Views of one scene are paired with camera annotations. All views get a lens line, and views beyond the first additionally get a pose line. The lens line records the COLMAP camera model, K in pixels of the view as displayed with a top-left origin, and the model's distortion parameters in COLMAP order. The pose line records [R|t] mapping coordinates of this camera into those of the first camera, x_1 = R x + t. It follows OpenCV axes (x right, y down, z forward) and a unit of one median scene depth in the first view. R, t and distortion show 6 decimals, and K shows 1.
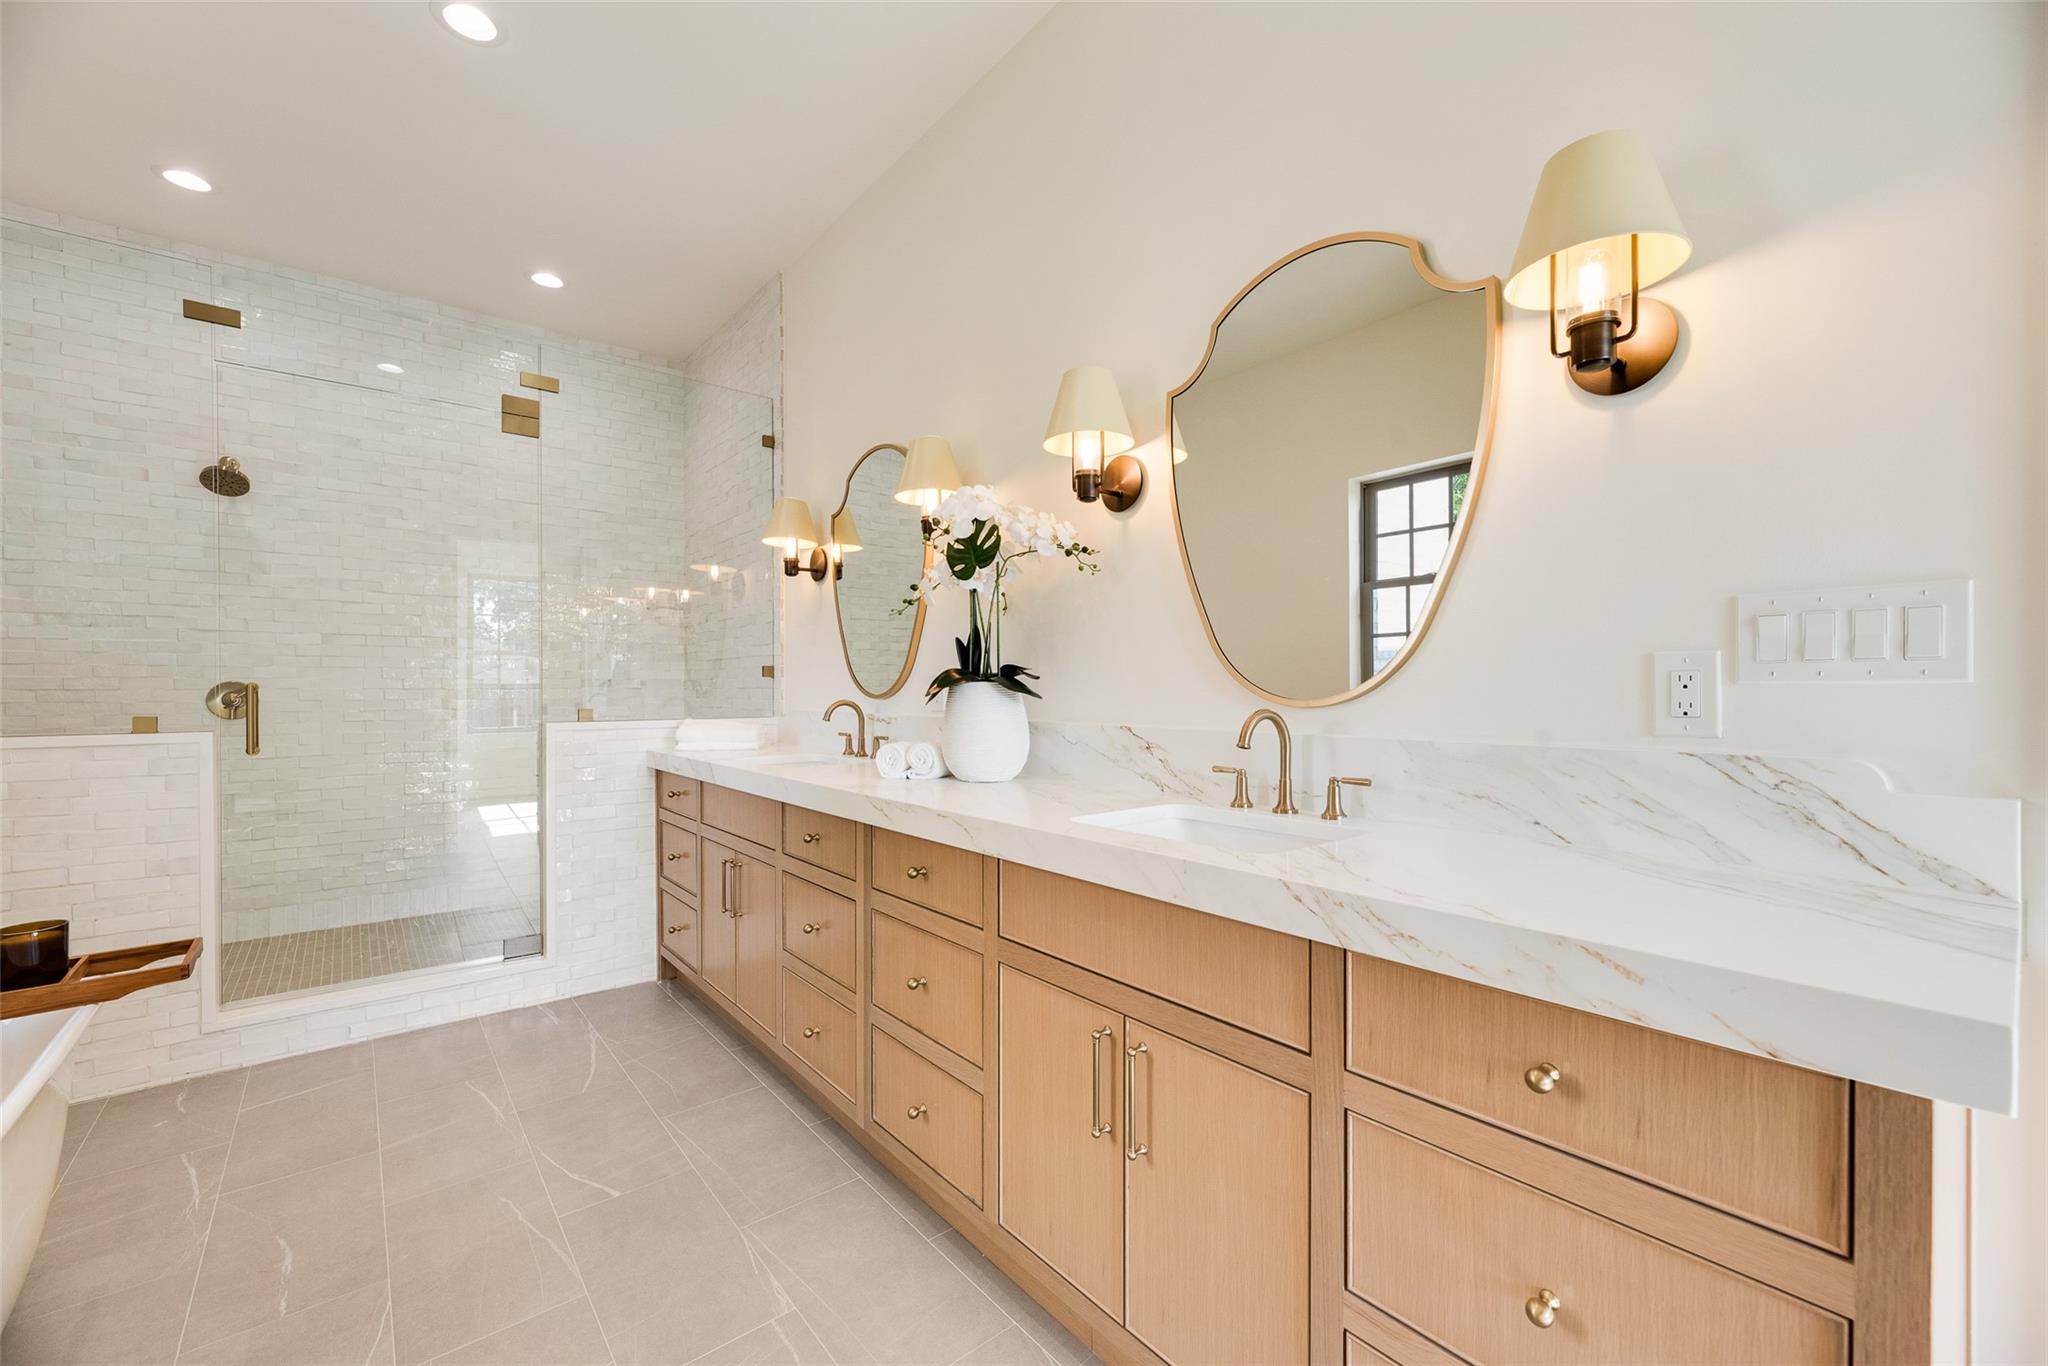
lens RADIAL K [[823.5, 0, 1026.1], [0, 823.5, 691.8], [0, 0, 1]] dist [0.000895, 0.000260]
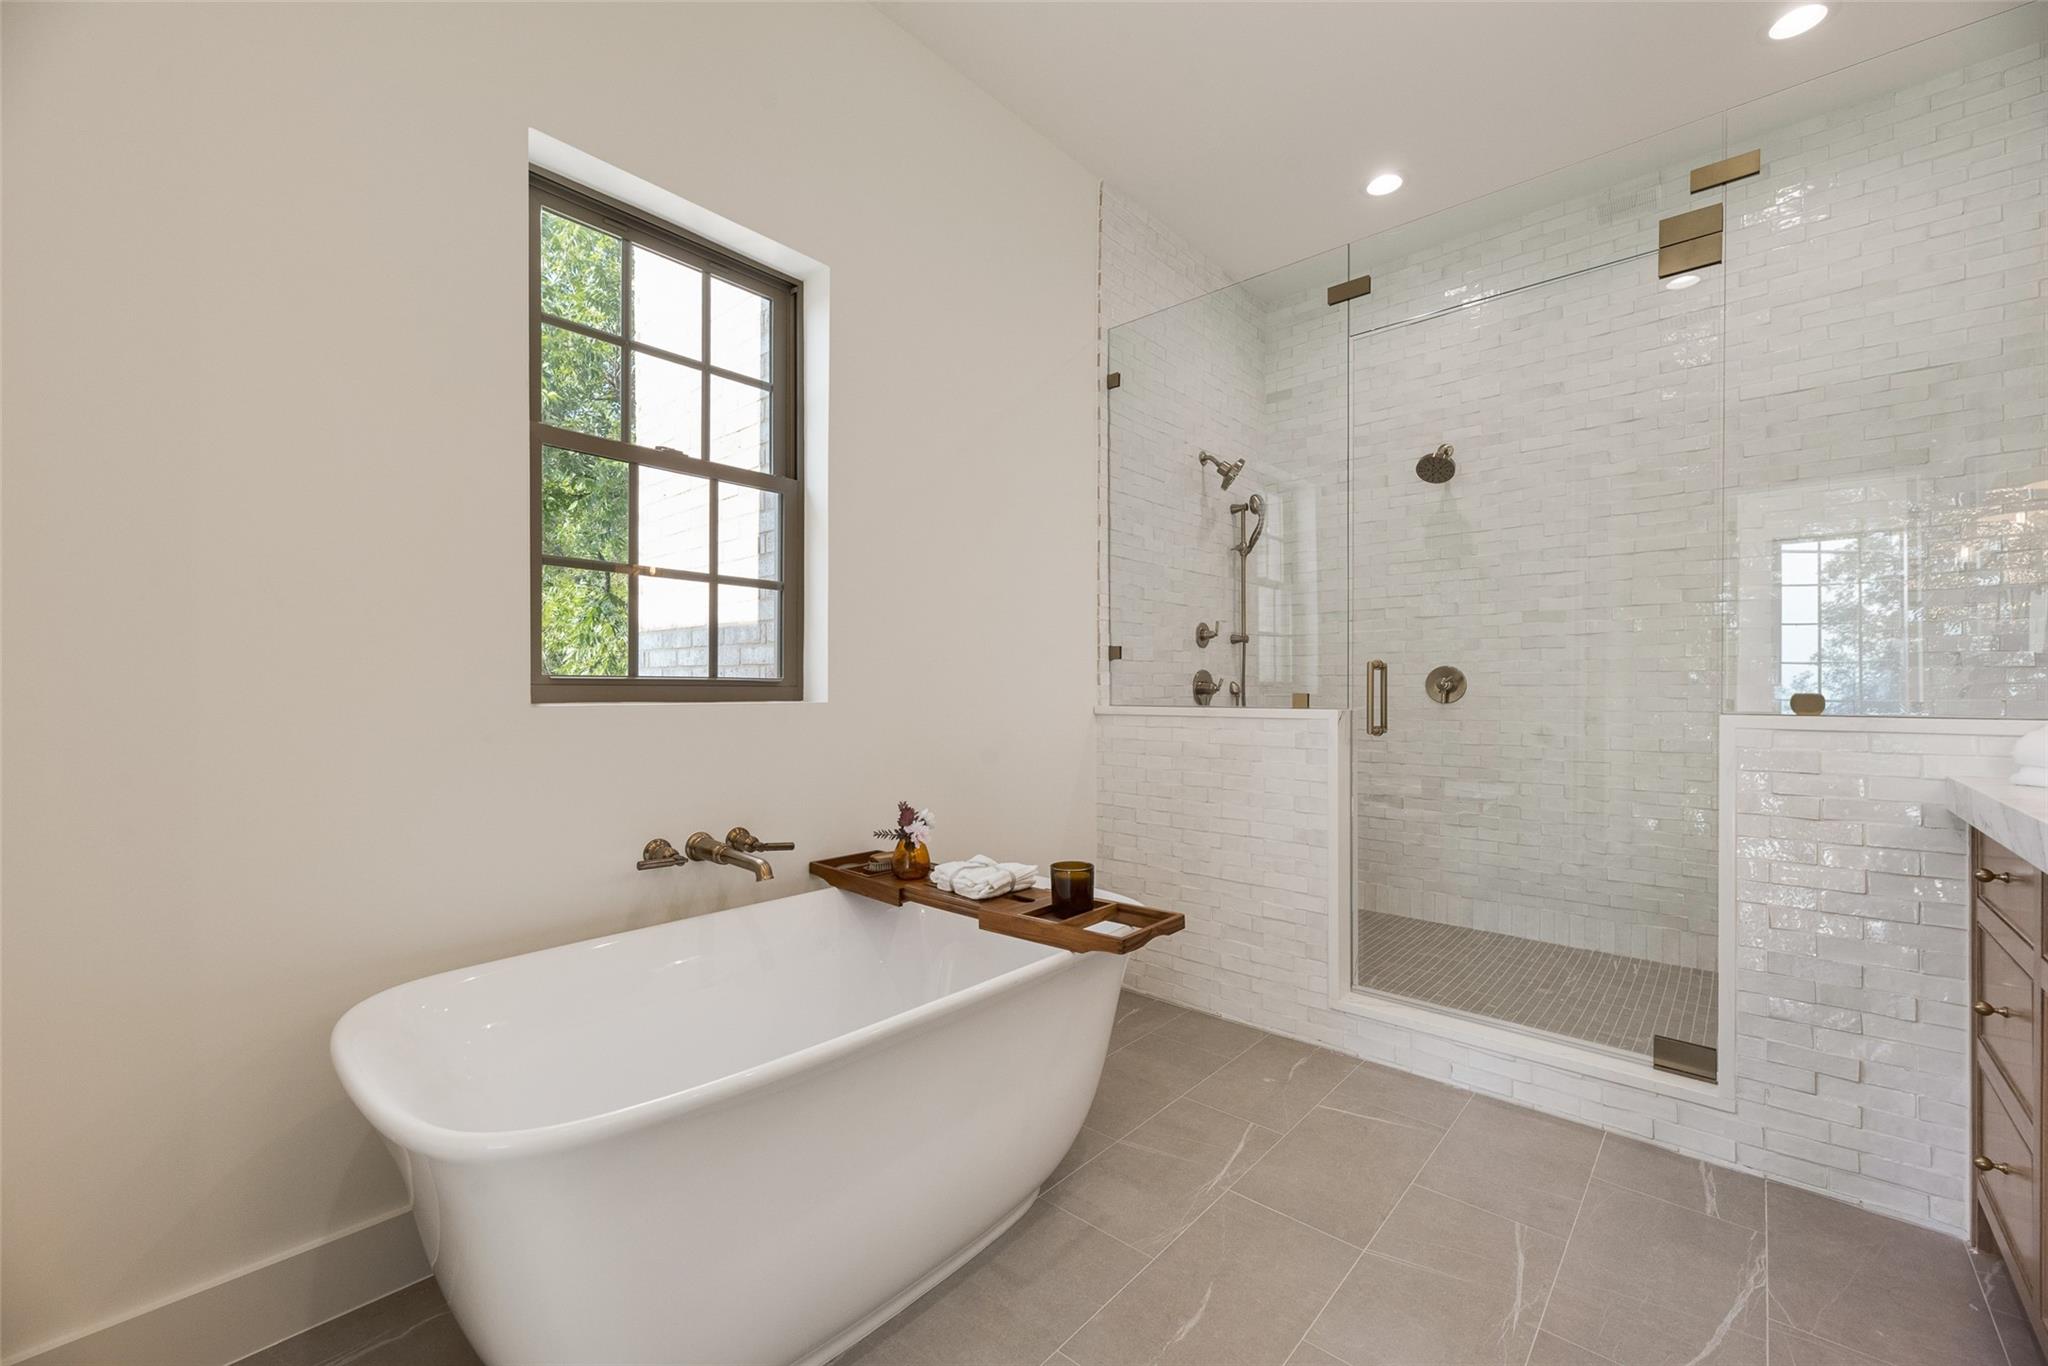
lens RADIAL K [[823.5, 0, 1026.1], [0, 823.5, 691.8], [0, 0, 1]] dist [0.000895, 0.000260]
pose [[0.152723, 0.004984, -0.988256, -0.051668], [-0.007020, 0.999968, 0.003959, 0.022749], [0.988244, 0.006333, 0.152753, 0.407501]]
